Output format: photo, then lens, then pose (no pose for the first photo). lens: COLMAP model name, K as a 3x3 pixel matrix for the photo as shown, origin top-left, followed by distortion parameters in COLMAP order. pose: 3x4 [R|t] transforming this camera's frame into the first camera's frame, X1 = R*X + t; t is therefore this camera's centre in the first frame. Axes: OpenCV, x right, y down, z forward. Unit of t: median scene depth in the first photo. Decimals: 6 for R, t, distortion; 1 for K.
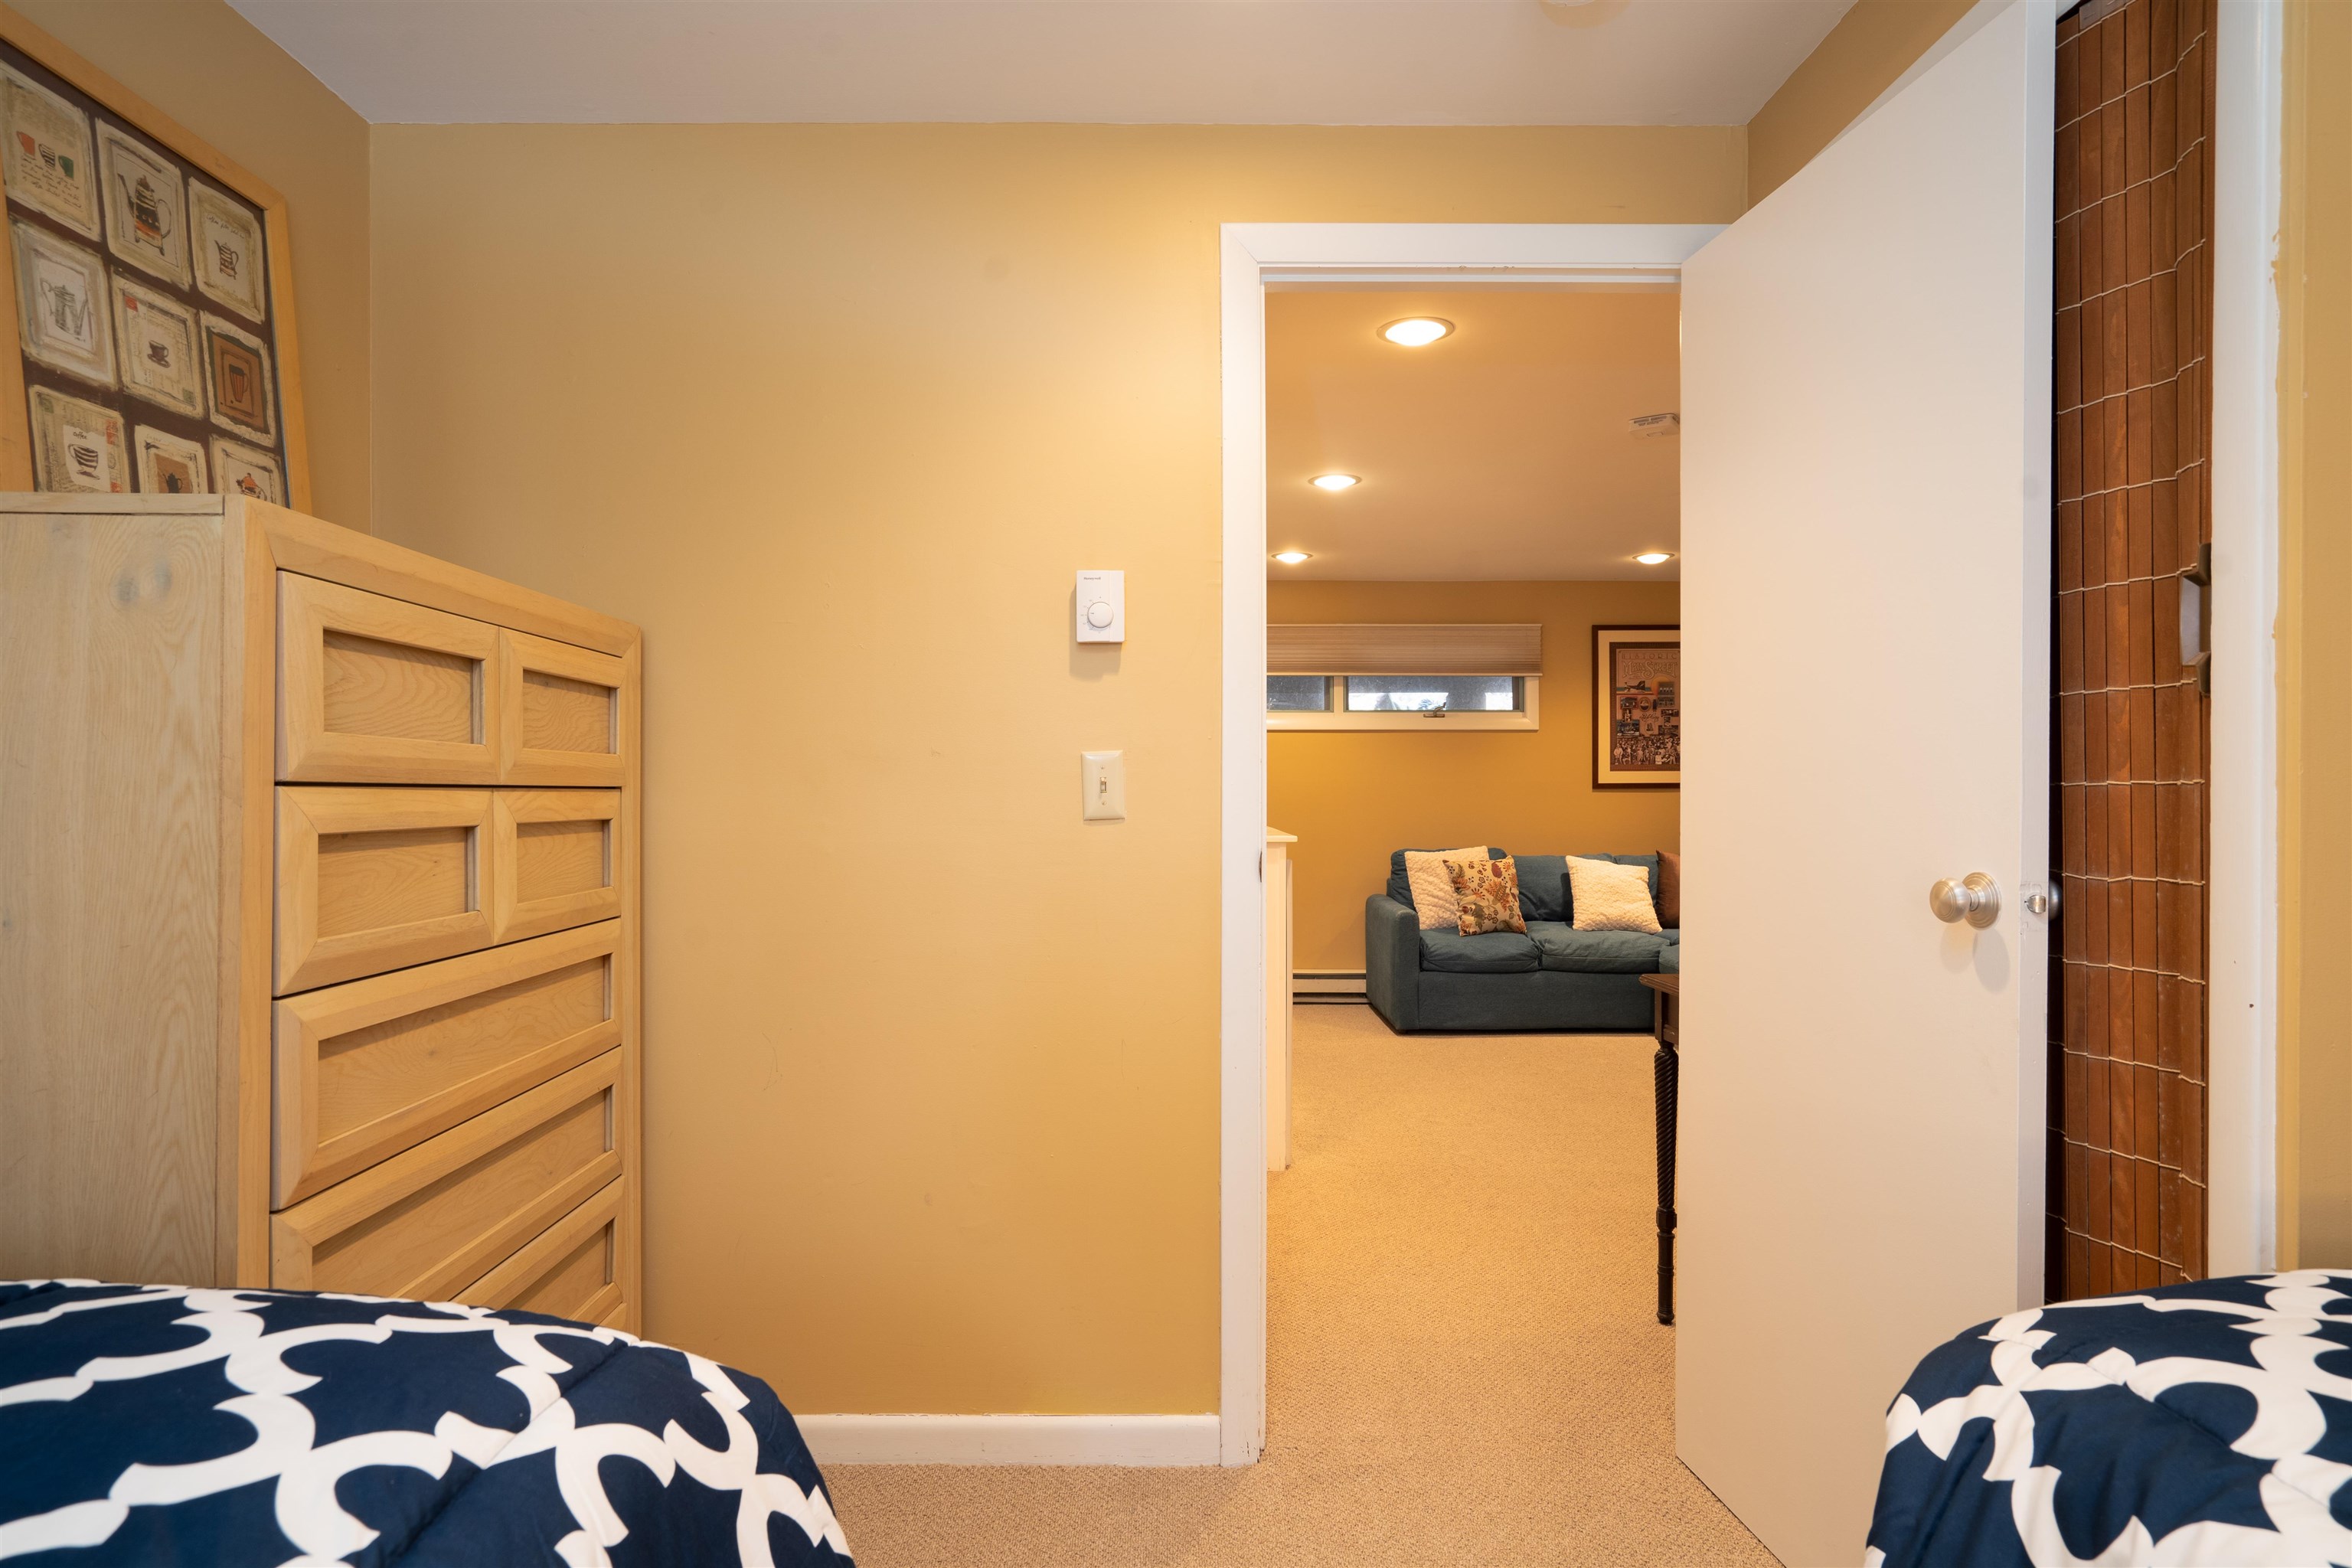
lens RADIAL K [[1293.1, 0, 1175.4], [0, 1293.1, 795.2], [0, 0, 1]] dist [-0.044385, 0.034299]
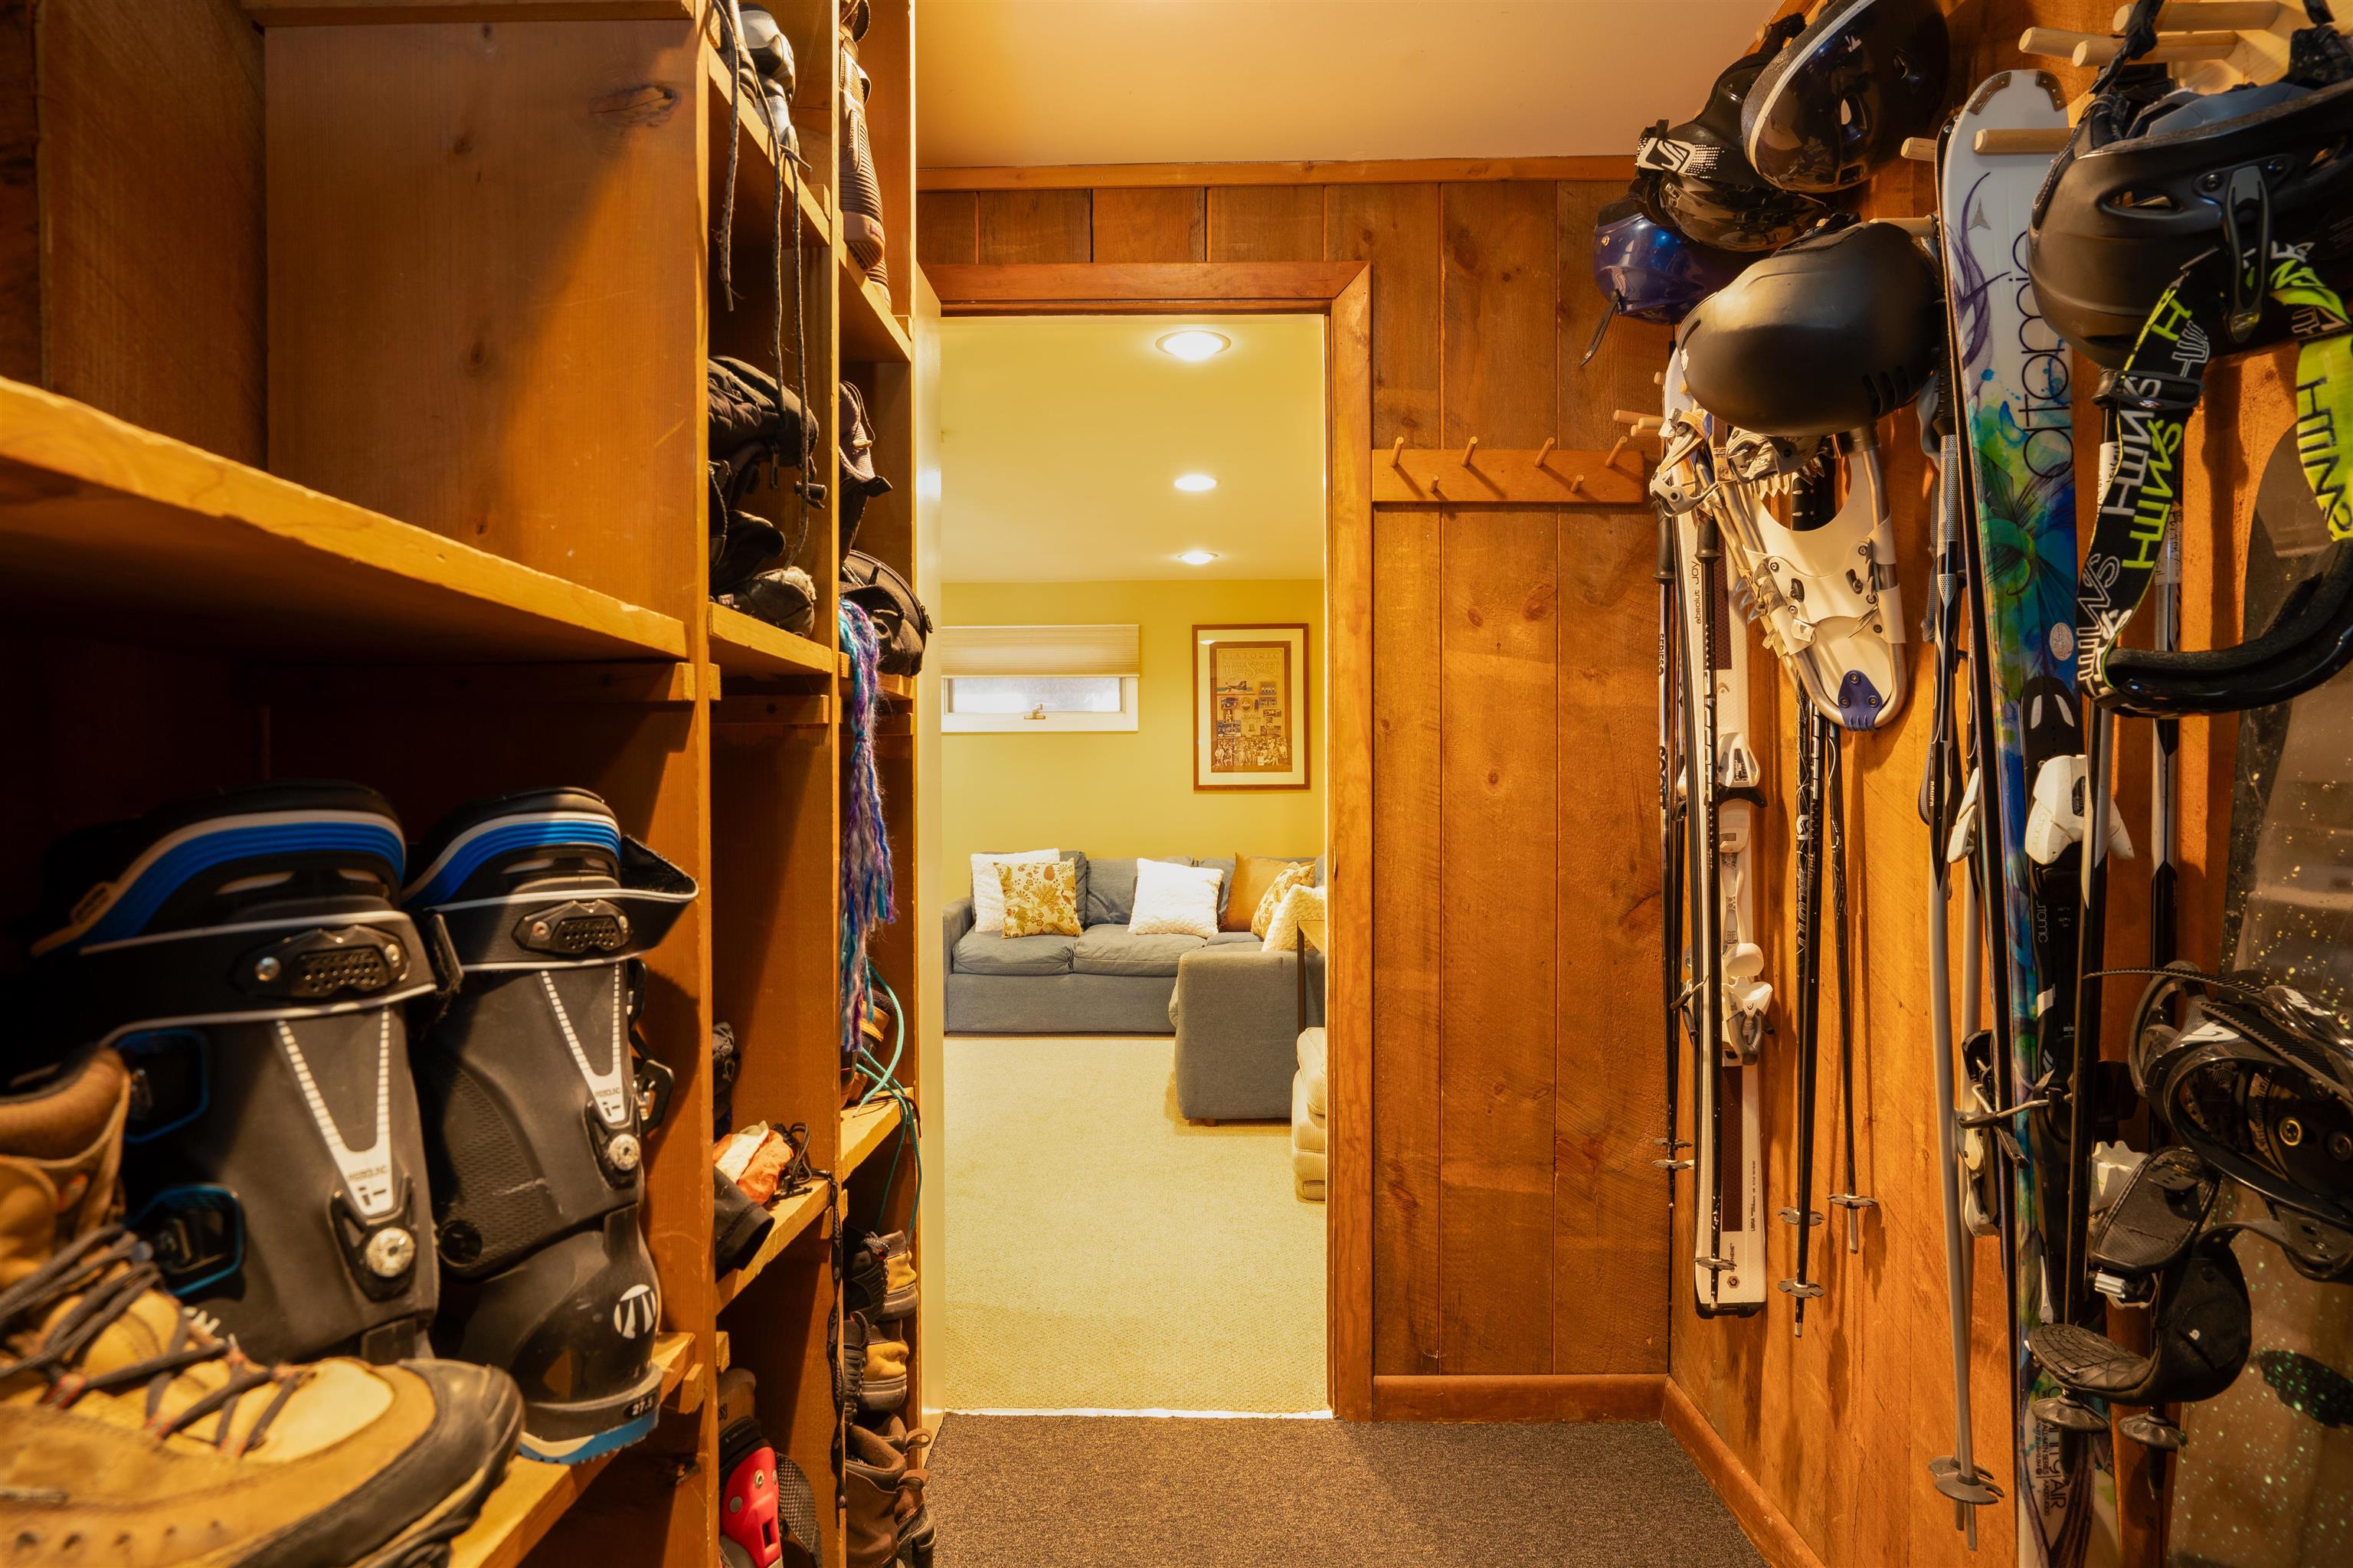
lens RADIAL K [[1344.0, 0, 1169.3], [0, 1344.0, 795.3], [0, 0, 1]] dist [-0.044628, 0.044348]
pose [[0.999463, -0.002756, -0.032645, 0.372343], [0.002776, 0.999996, 0.000576, -0.002022], [0.032644, -0.000666, 0.999467, -0.034927]]
